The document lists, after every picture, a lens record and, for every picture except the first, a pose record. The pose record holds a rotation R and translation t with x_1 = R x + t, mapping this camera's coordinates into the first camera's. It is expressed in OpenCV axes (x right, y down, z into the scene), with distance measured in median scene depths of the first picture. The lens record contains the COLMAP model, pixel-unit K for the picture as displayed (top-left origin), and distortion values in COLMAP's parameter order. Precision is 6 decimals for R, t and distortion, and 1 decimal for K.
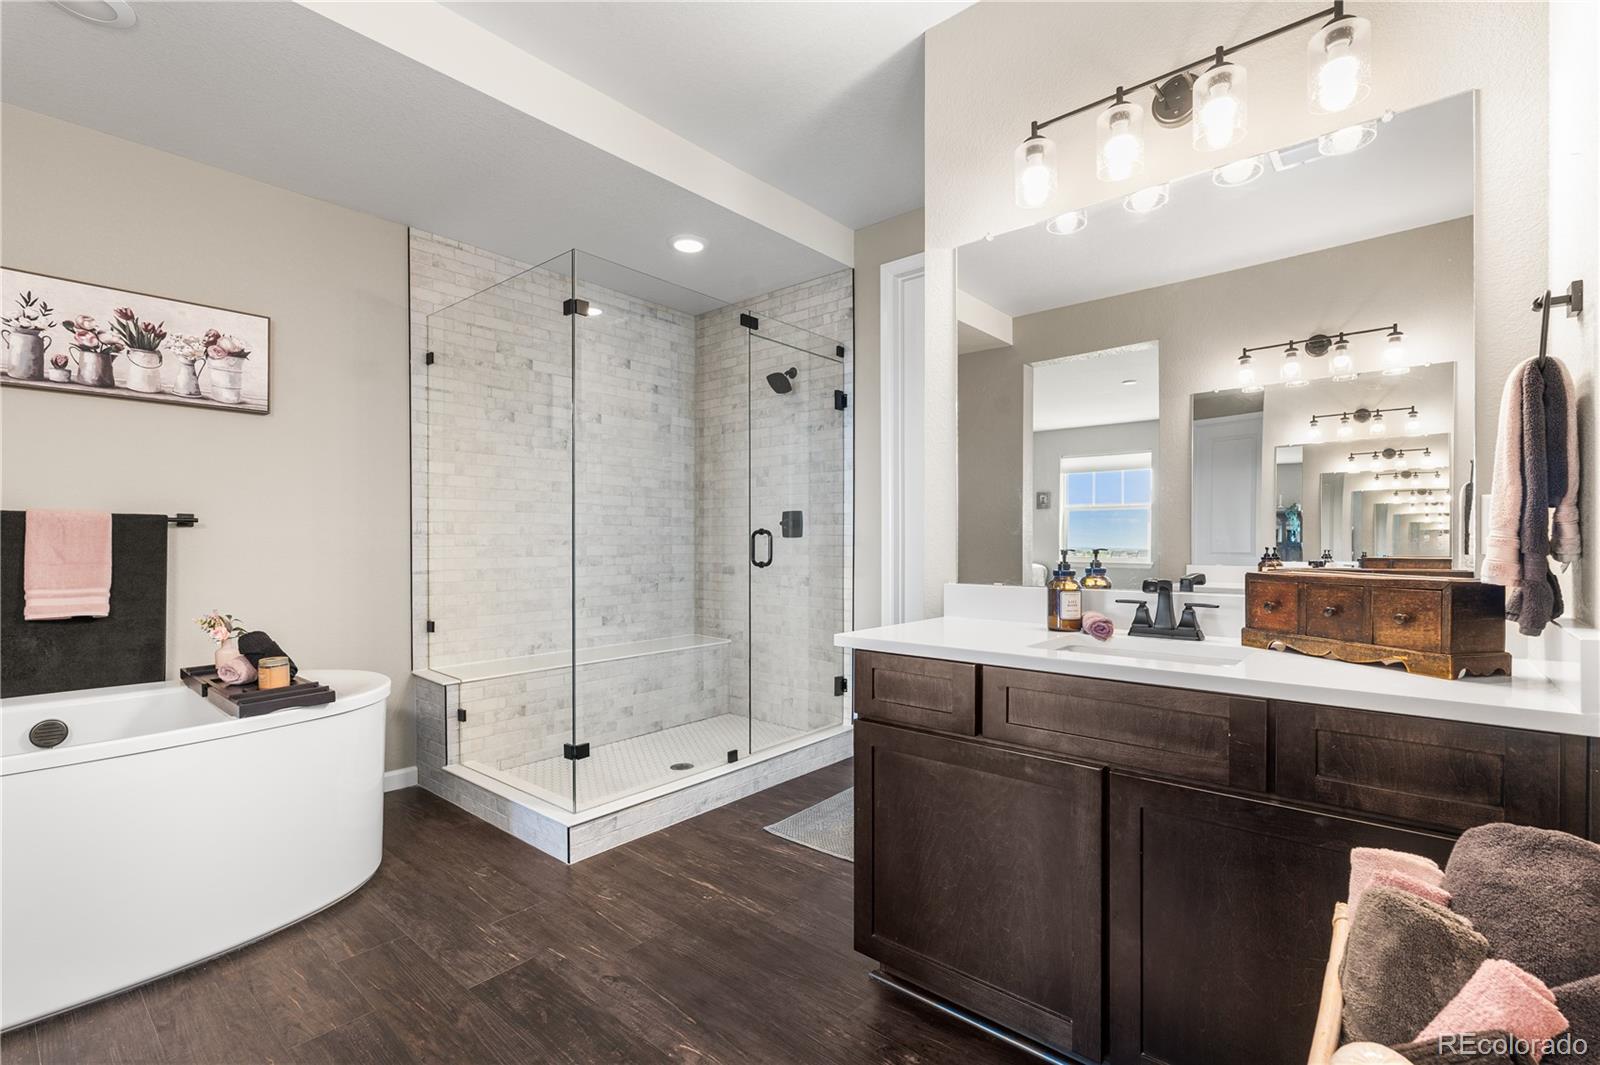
lens RADIAL K [[729.3, 0, 797.1], [0, 729.3, 537.0], [0, 0, 1]] dist [-0.006244, 0.000339]
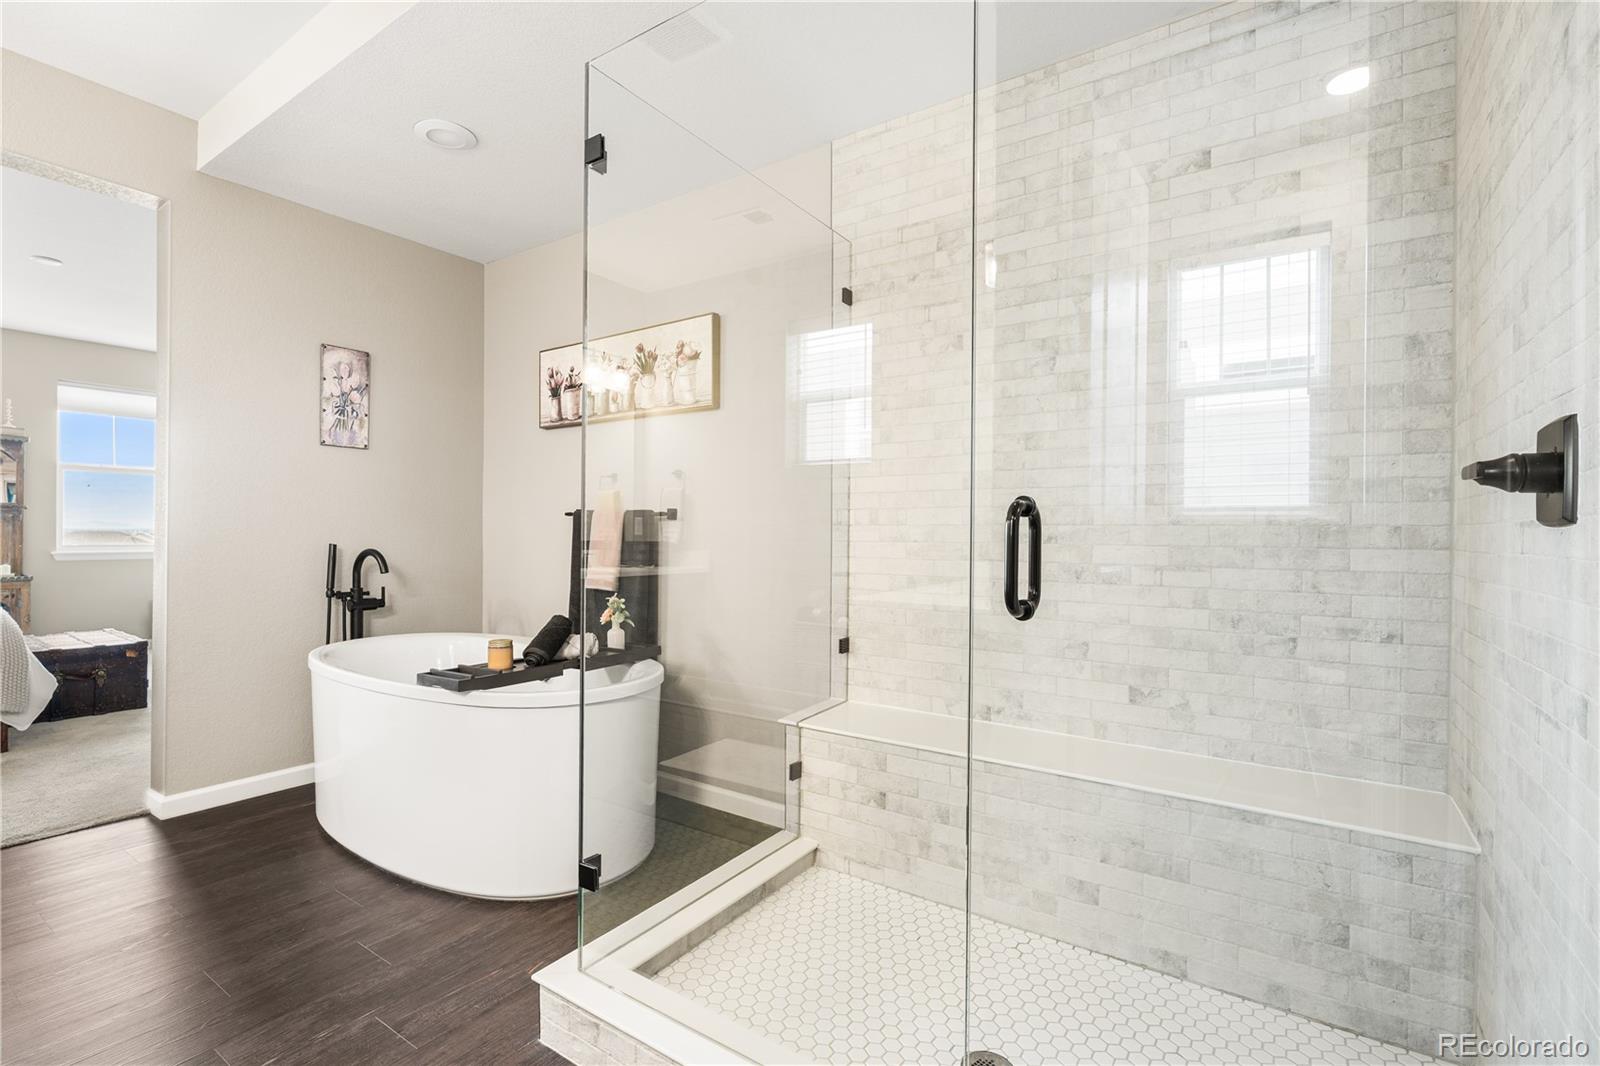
lens RADIAL K [[729.3, 0, 799.3], [0, 729.3, 532.1], [0, 0, 1]] dist [-0.006244, 0.000339]
pose [[0.104932, -0.000054, -0.994479, 0.243528], [-0.002889, 0.999996, -0.000359, 0.003646], [0.994475, 0.002911, 0.104931, 0.827809]]
